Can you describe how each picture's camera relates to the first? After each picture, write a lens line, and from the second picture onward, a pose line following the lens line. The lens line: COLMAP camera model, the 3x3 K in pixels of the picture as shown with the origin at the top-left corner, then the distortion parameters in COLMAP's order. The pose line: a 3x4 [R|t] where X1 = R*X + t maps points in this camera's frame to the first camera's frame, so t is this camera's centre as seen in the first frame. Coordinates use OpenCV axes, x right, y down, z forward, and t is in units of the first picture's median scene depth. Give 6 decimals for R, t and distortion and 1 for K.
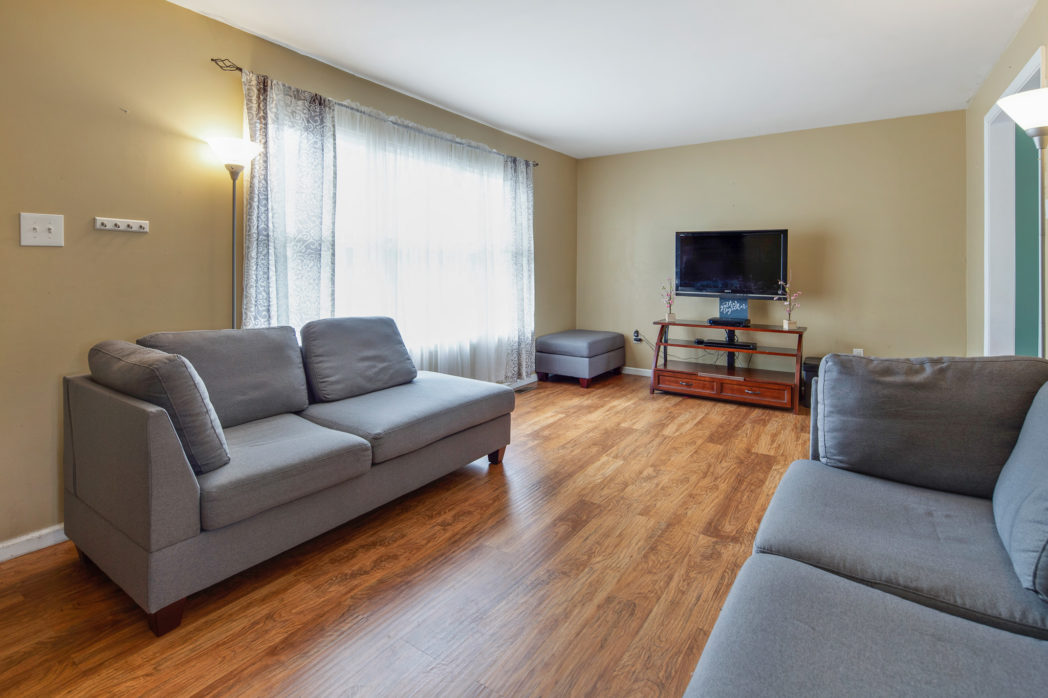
lens RADIAL K [[508.8, 0, 524.1], [0, 508.8, 267.9], [0, 0, 1]] dist [0.003674, 0.000071]
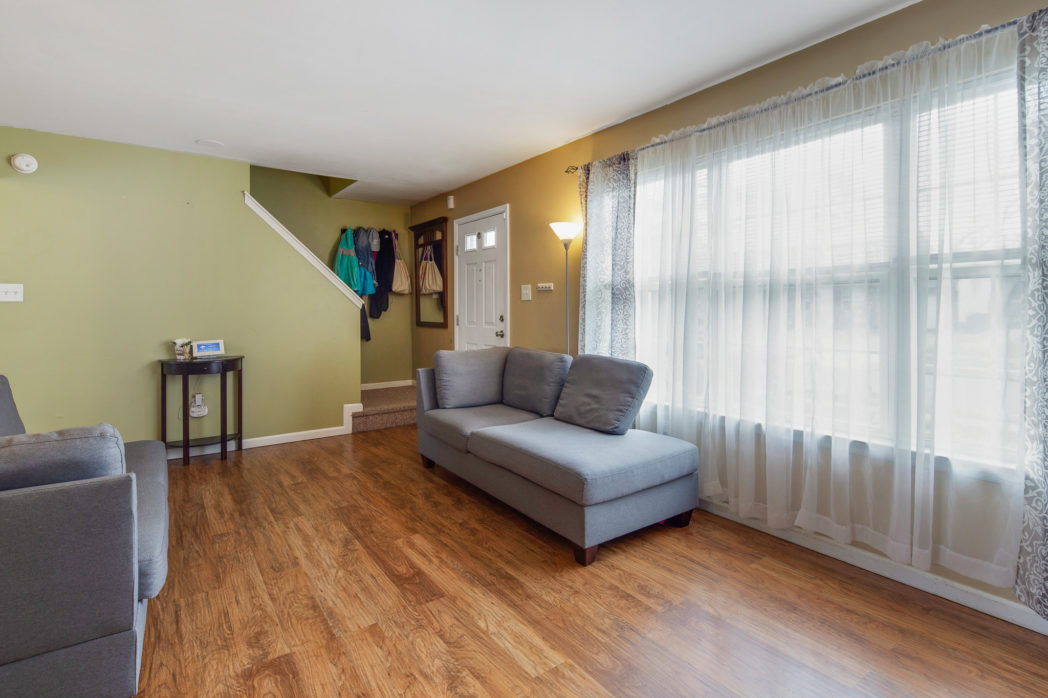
lens RADIAL K [[508.7, 0, 522.4], [0, 508.7, 308.1], [0, 0, 1]] dist [0.004094, -0.000049]
pose [[-0.354404, -0.003365, -0.935086, 0.961172], [0.006074, 0.999964, -0.005901, 0.000734], [0.935073, -0.007771, -0.354371, 1.626075]]
